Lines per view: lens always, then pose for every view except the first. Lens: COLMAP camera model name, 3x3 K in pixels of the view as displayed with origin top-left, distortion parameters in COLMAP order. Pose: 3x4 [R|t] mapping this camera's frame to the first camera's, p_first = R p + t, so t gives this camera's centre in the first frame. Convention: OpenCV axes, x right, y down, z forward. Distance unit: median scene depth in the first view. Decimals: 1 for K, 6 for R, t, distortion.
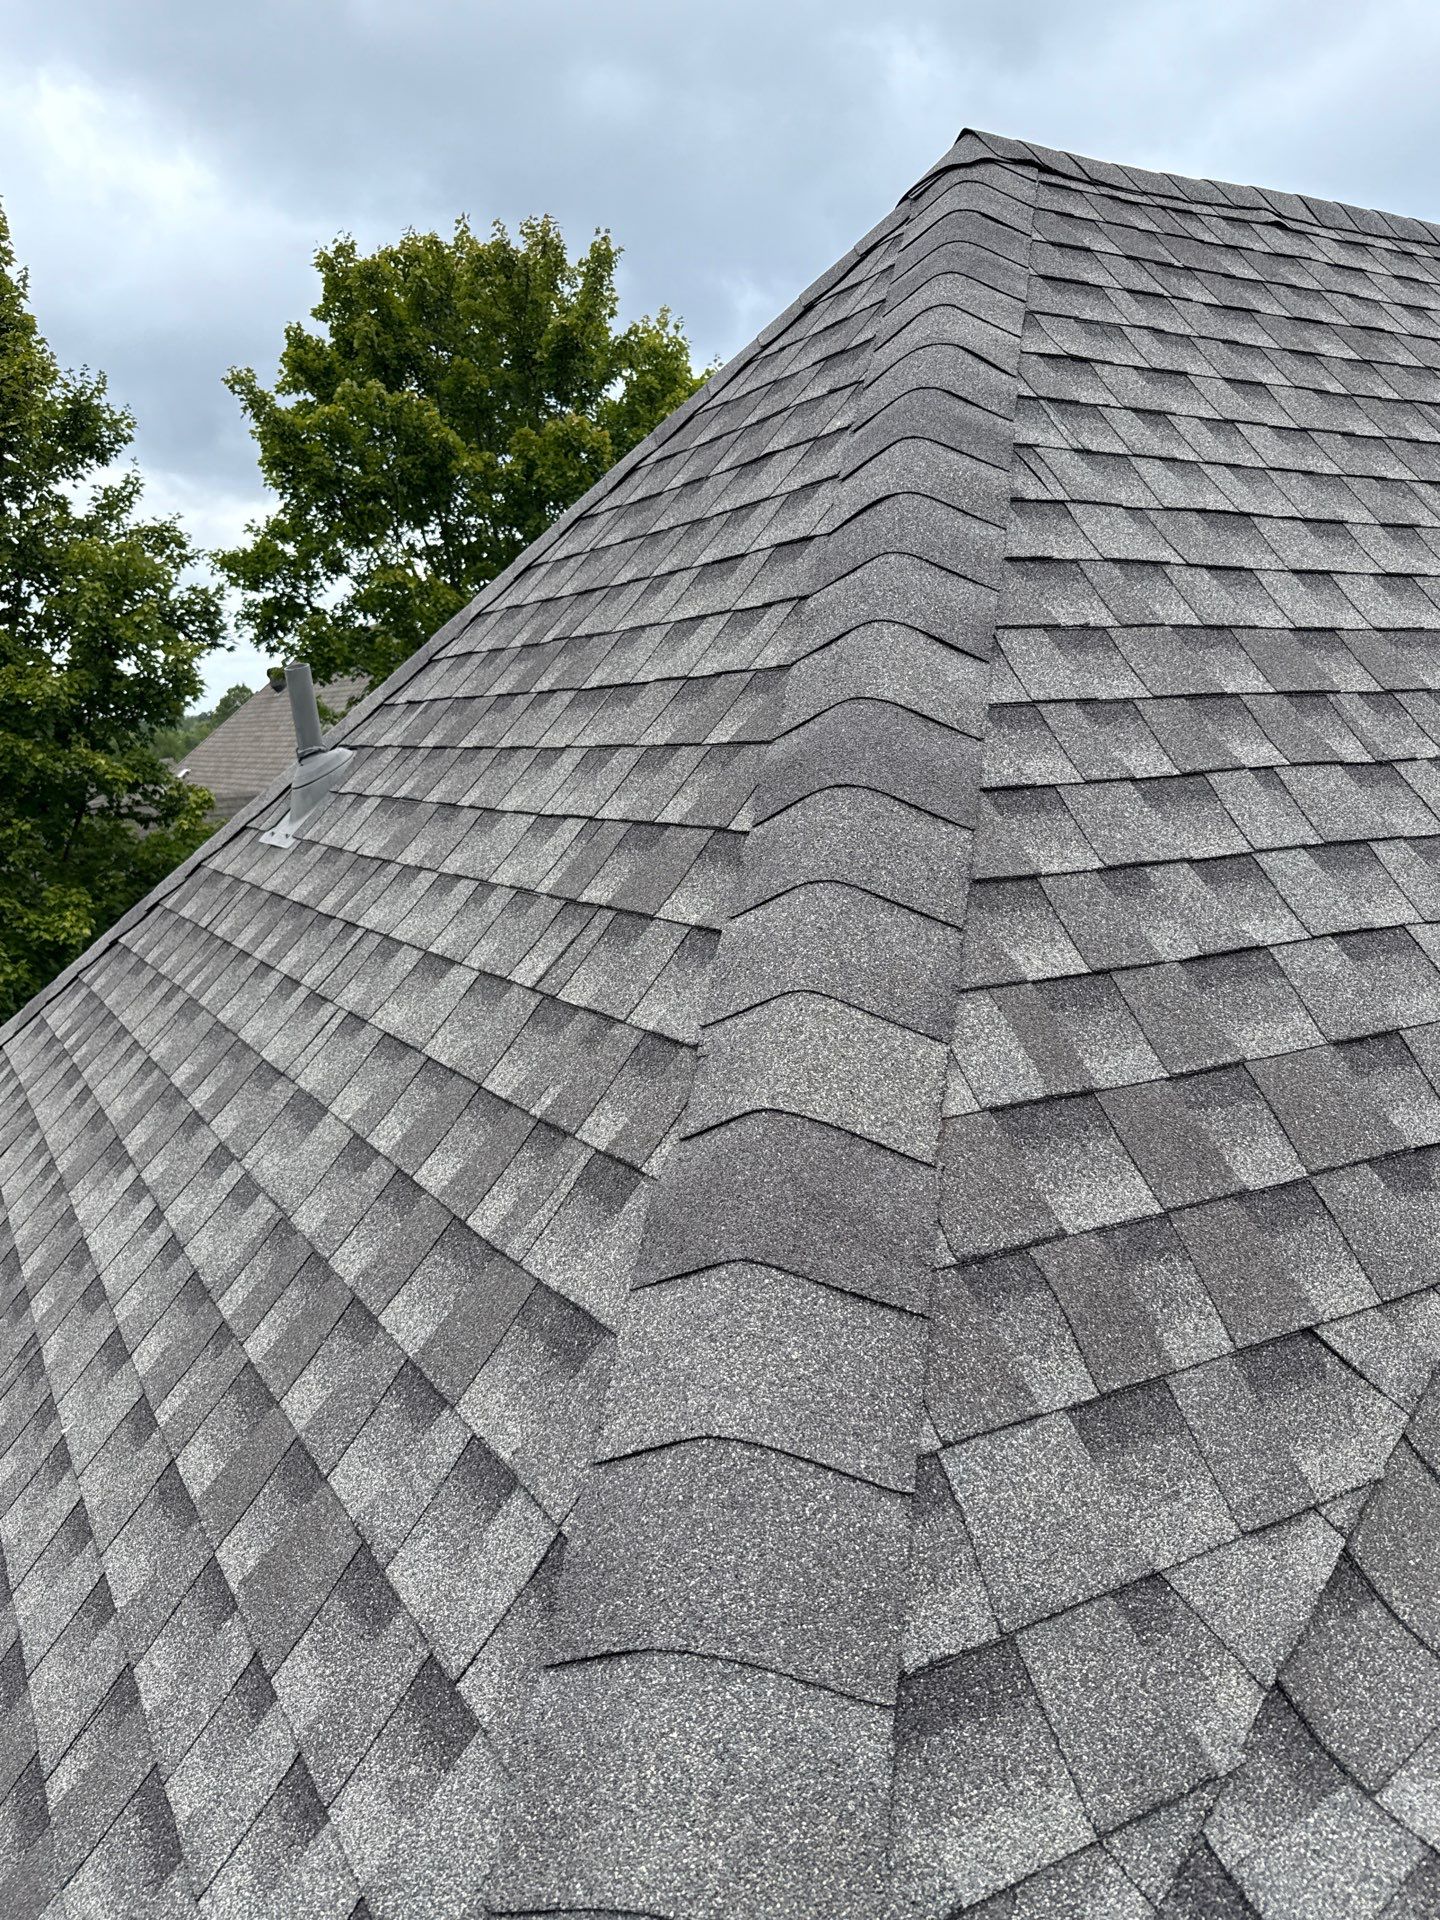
lens RADIAL K [[1448.3, 0, 720.8], [0, 1448.3, 964.9], [0, 0, 1]] dist [0.031663, -0.045169]
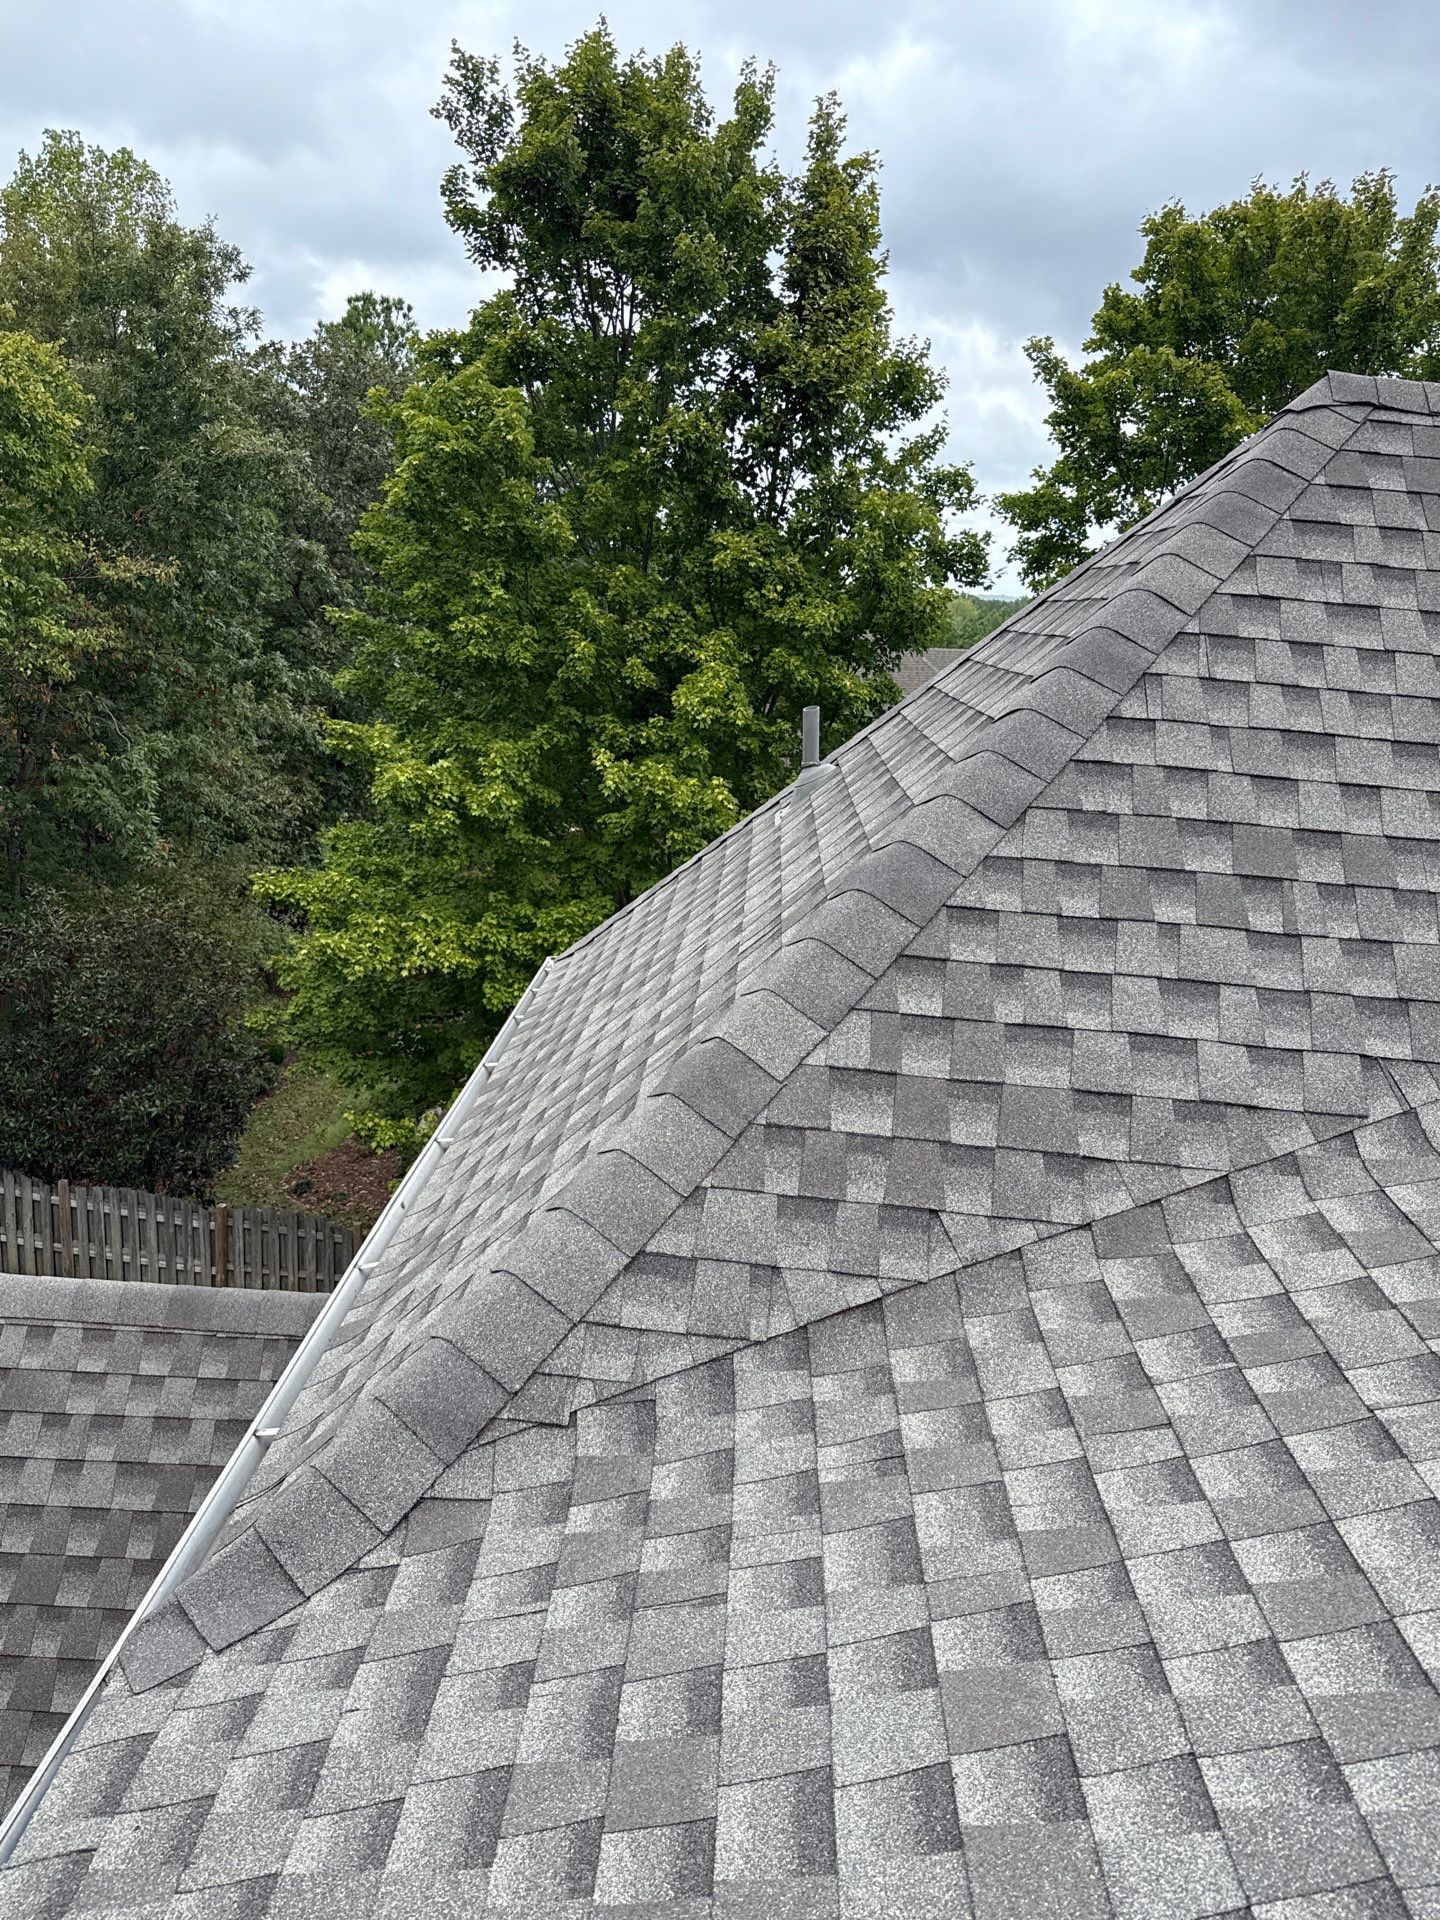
lens RADIAL K [[1474.9, 0, 711.9], [0, 1474.9, 949.5], [0, 0, 1]] dist [0.040986, -0.032572]
pose [[0.838052, 0.222609, -0.498111, 0.127932], [-0.191116, 0.974908, 0.114147, -0.032885], [0.511022, -0.000464, 0.859568, -0.108734]]
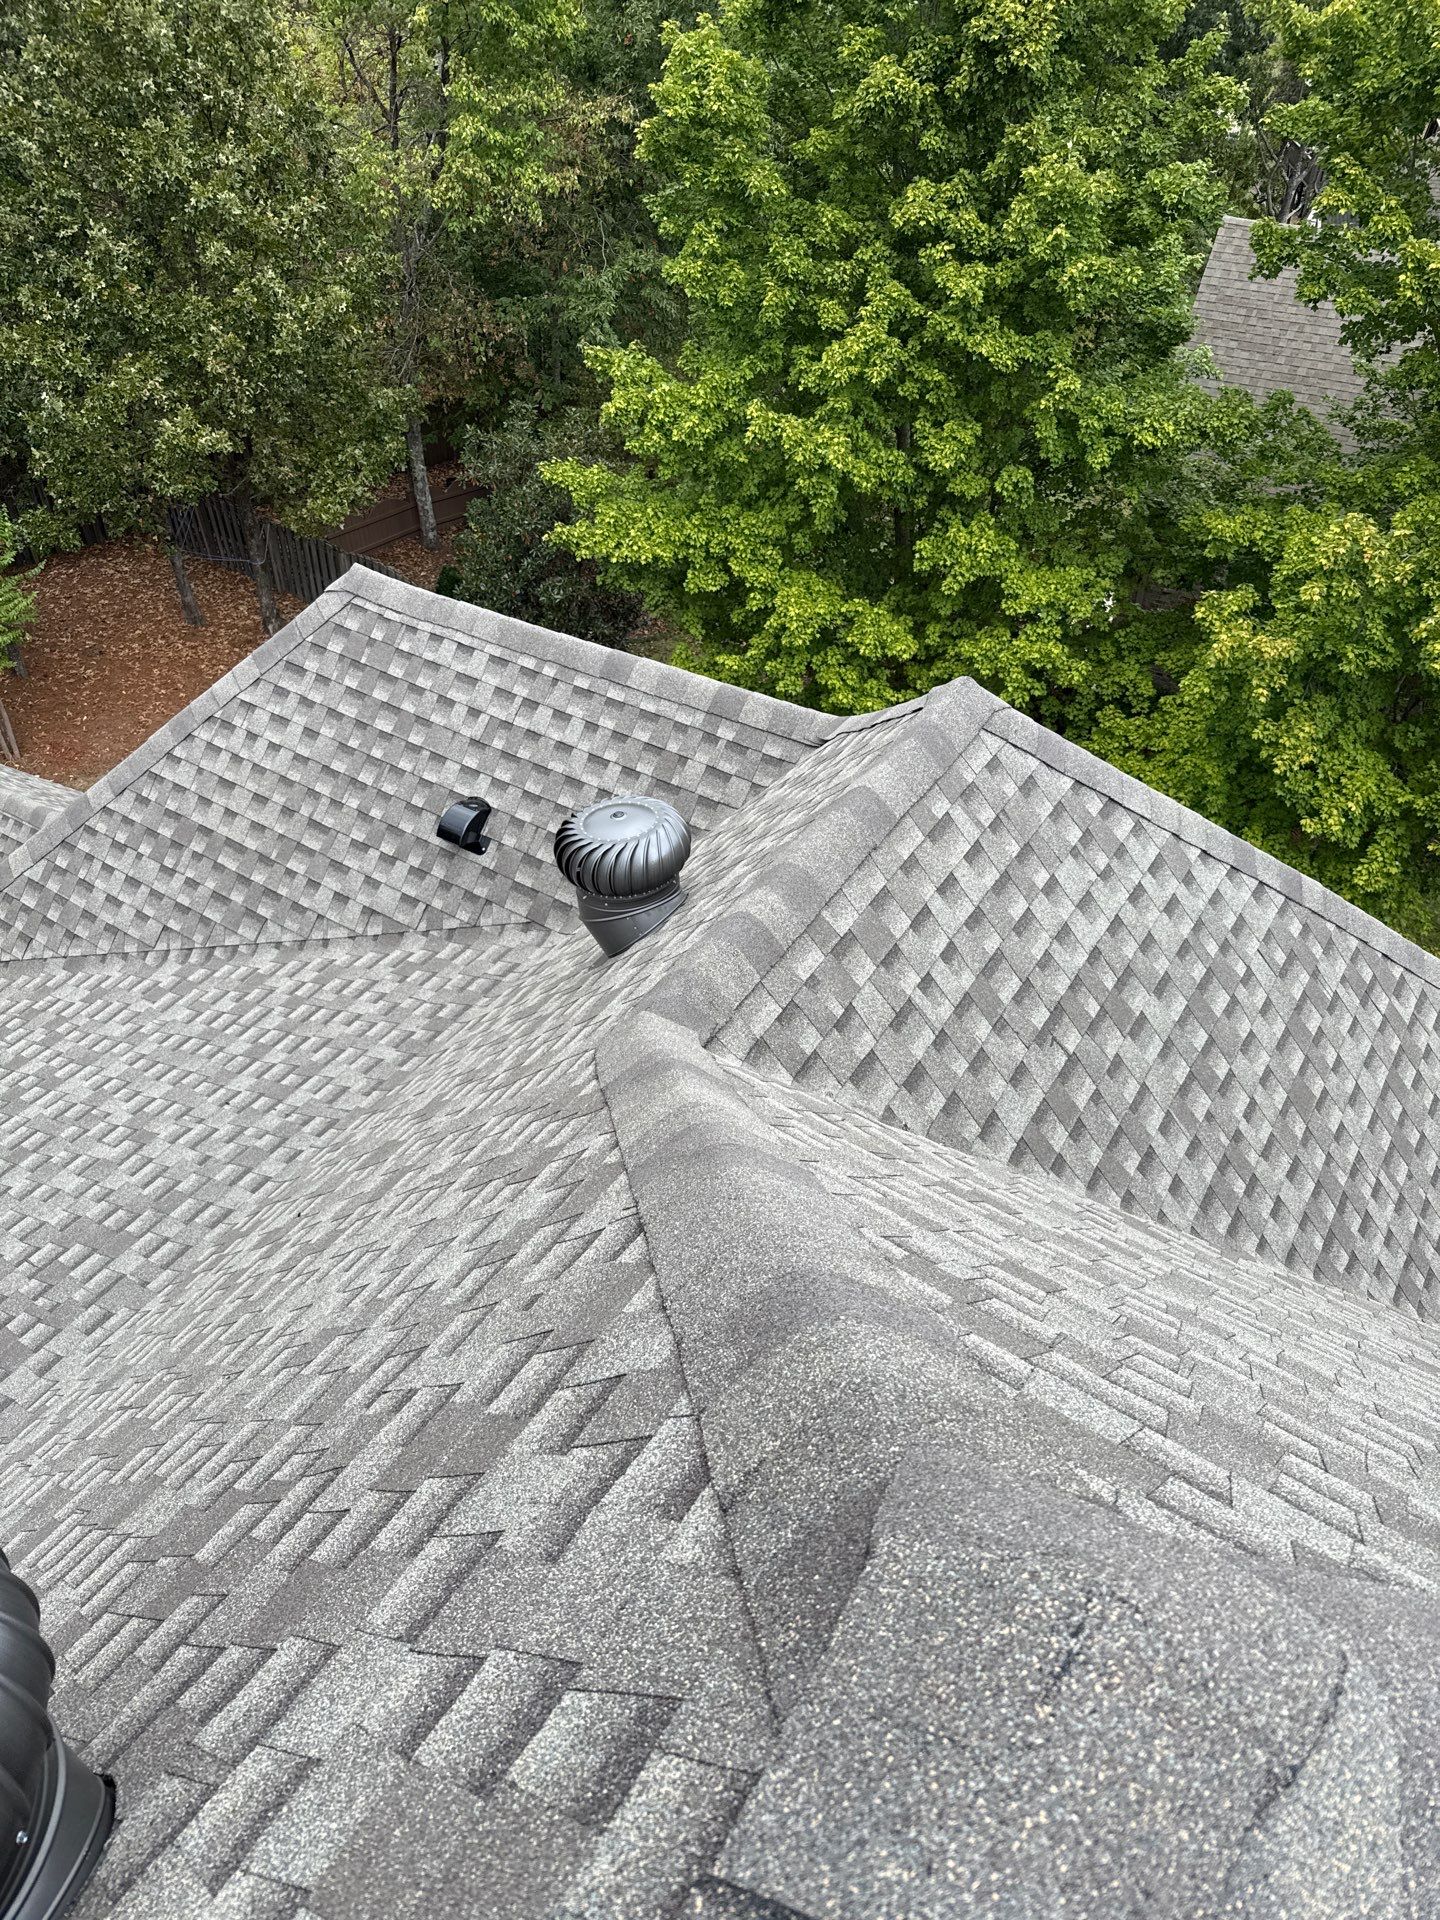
lens RADIAL K [[1392.8, 0, 721.9], [0, 1392.8, 963.8], [0, 0, 1]] dist [0.109236, -0.219540]
pose [[0.457667, 0.612065, -0.644917, 0.640210], [-0.185724, 0.775149, 0.603863, -0.429346], [0.869510, -0.156591, 0.468435, 0.086469]]
